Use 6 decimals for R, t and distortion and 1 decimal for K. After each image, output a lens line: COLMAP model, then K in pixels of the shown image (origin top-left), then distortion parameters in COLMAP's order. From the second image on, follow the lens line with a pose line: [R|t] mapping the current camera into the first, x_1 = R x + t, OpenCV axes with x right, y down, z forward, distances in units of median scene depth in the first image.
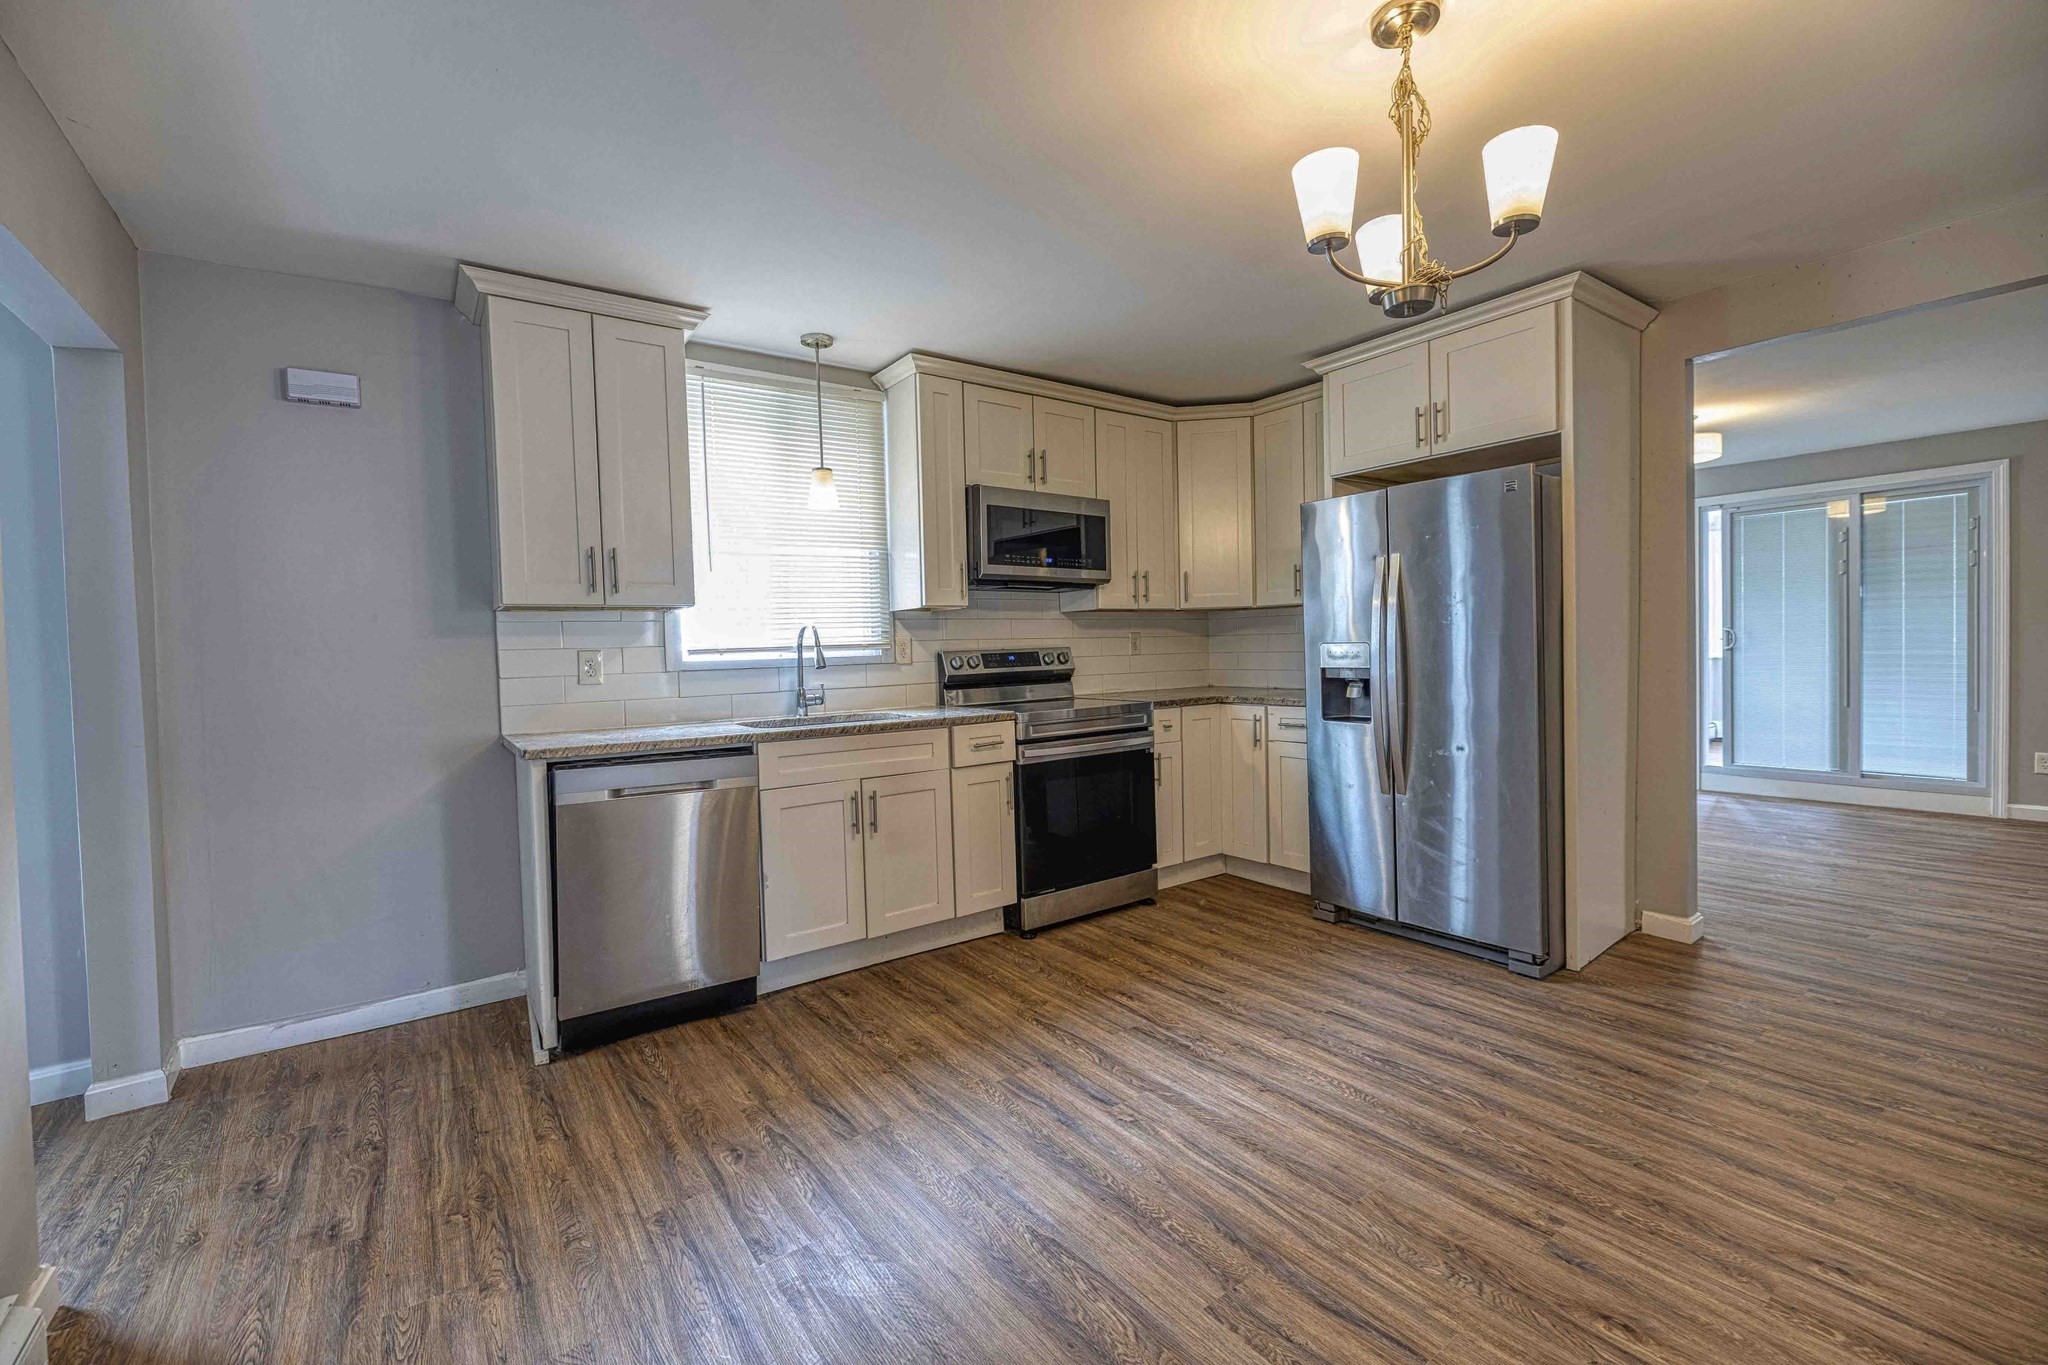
lens RADIAL K [[848.3, 0, 1016.7], [0, 848.3, 671.5], [0, 0, 1]] dist [-0.000026, -0.001019]
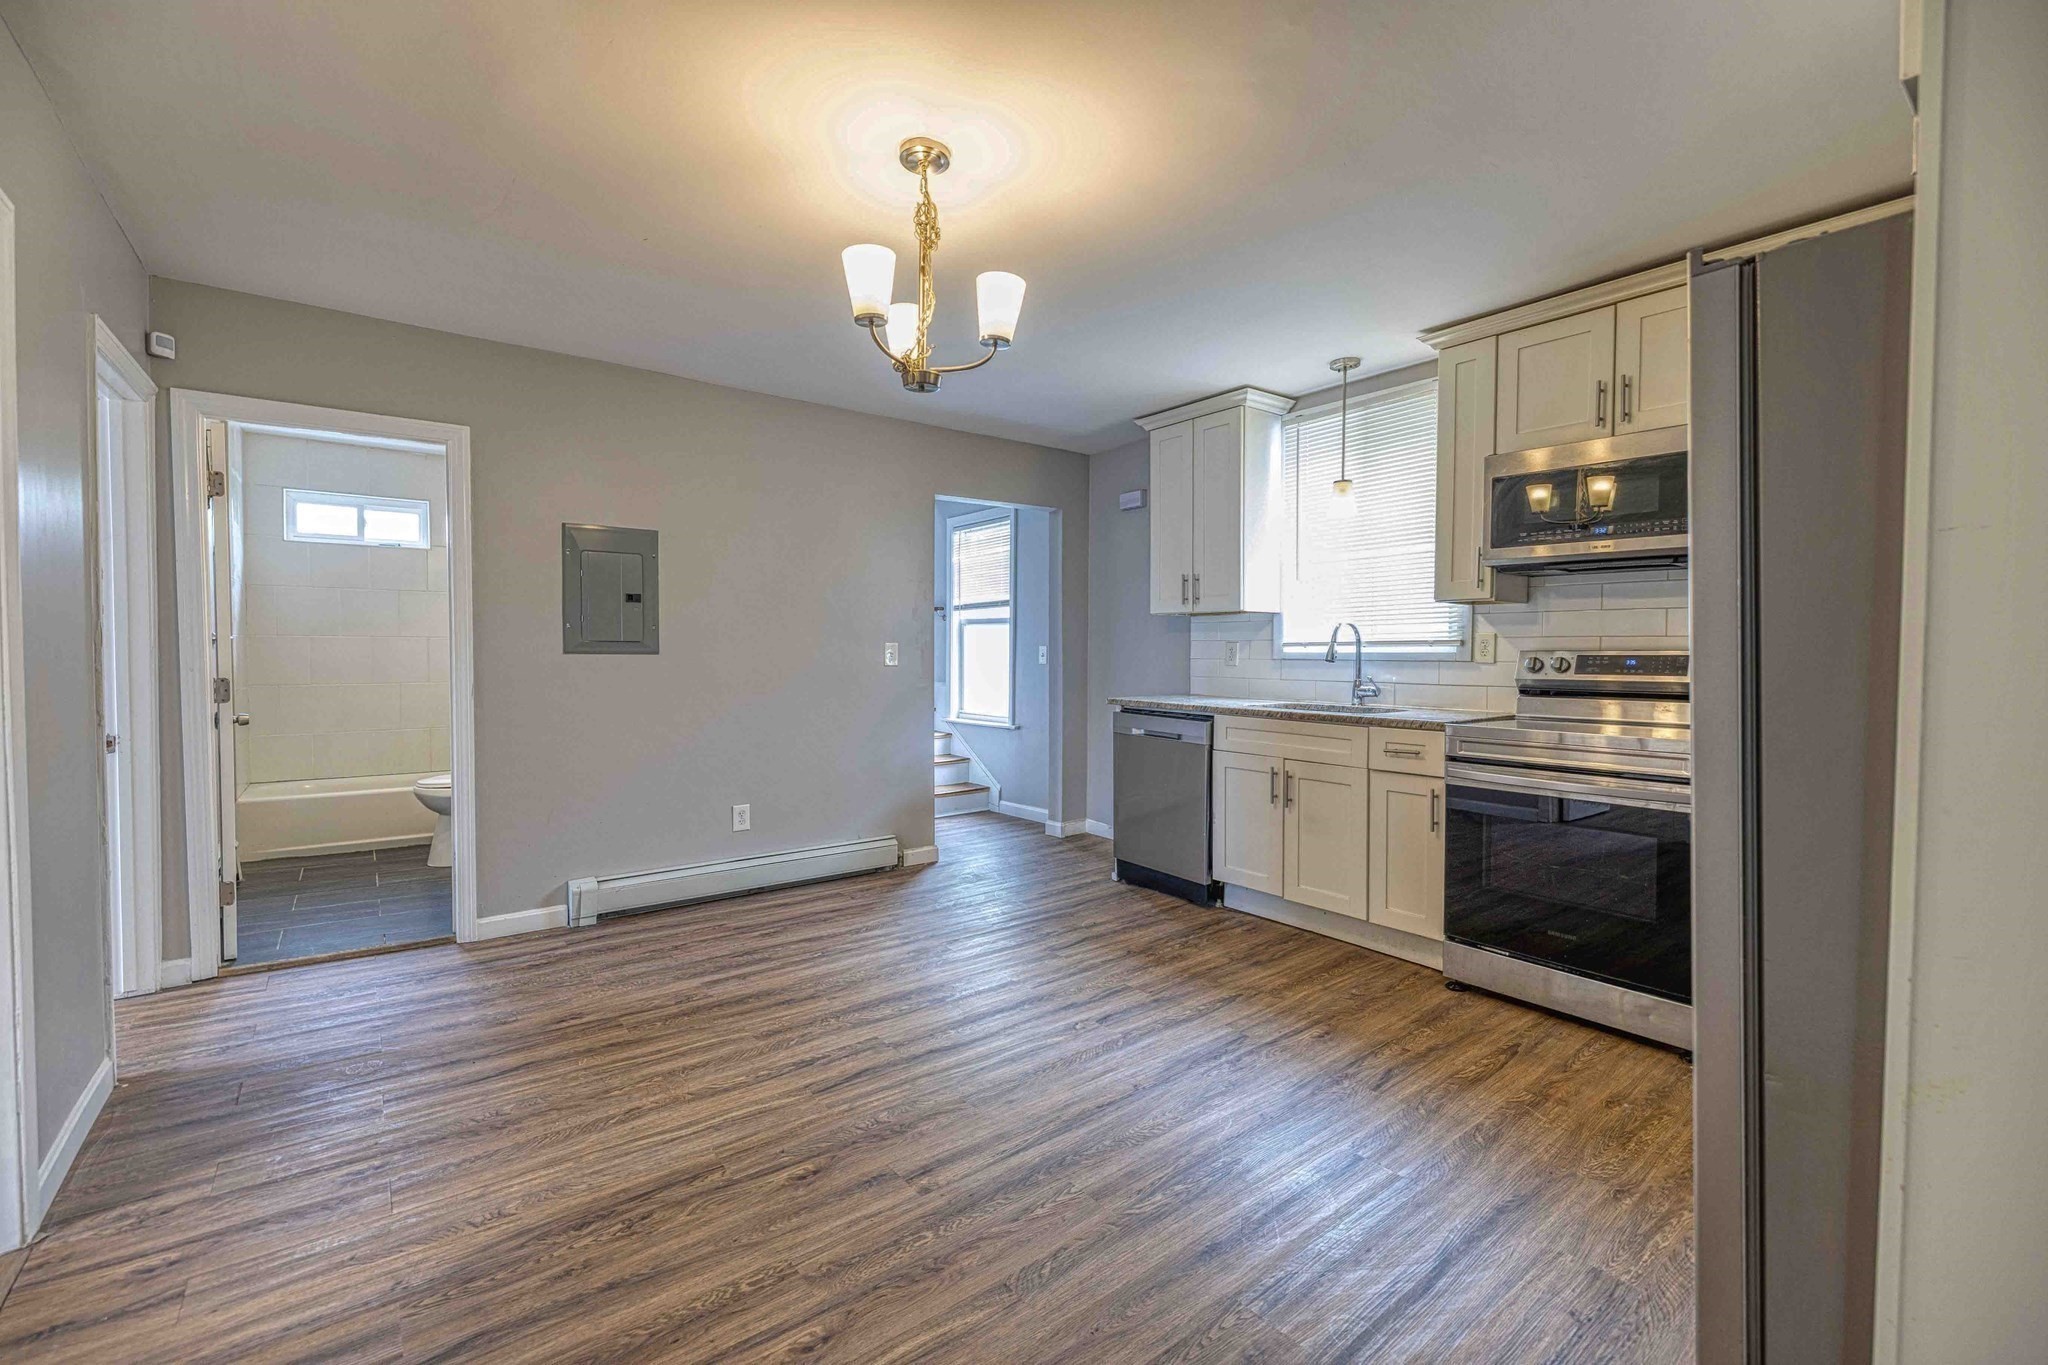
lens RADIAL K [[848.3, 0, 1022.7], [0, 848.3, 670.1], [0, 0, 1]] dist [-0.000026, -0.001019]
pose [[0.048669, 0.052706, -0.997423, 0.920814], [-0.031248, 0.998198, 0.051223, -0.039654], [0.998326, 0.028674, 0.050228, 0.575081]]
